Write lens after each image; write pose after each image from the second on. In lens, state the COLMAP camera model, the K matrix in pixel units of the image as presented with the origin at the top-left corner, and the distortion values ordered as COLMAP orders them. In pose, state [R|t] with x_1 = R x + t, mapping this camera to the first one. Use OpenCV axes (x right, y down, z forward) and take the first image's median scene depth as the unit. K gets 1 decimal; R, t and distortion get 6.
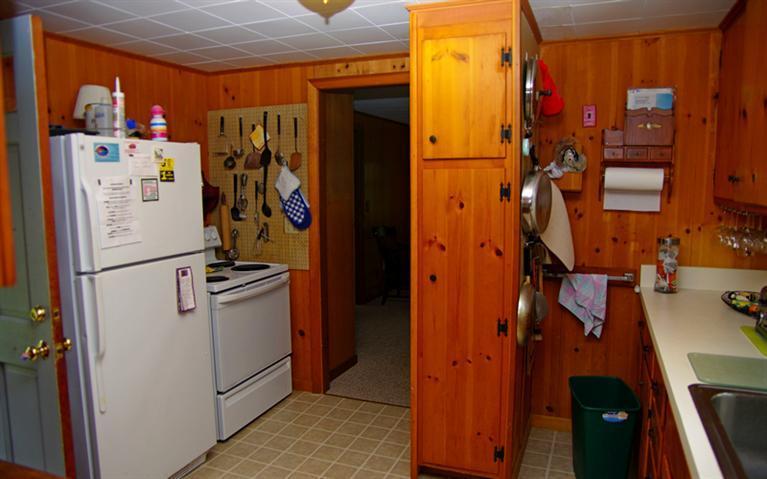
lens RADIAL K [[556.6, 0, 385.2], [0, 556.6, 235.2], [0, 0, 1]] dist [-0.060633, 0.018660]
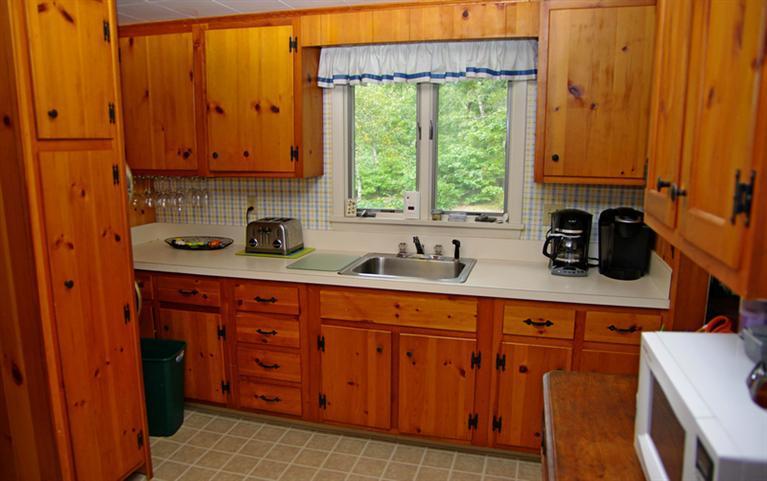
lens RADIAL K [[556.6, 0, 385.4], [0, 556.6, 244.1], [0, 0, 1]] dist [-0.060633, 0.018660]
pose [[-0.091034, -0.172217, 0.980844, -0.755208], [0.108921, 0.977302, 0.181704, -0.079230], [-0.989873, 0.123375, -0.070209, 0.600331]]
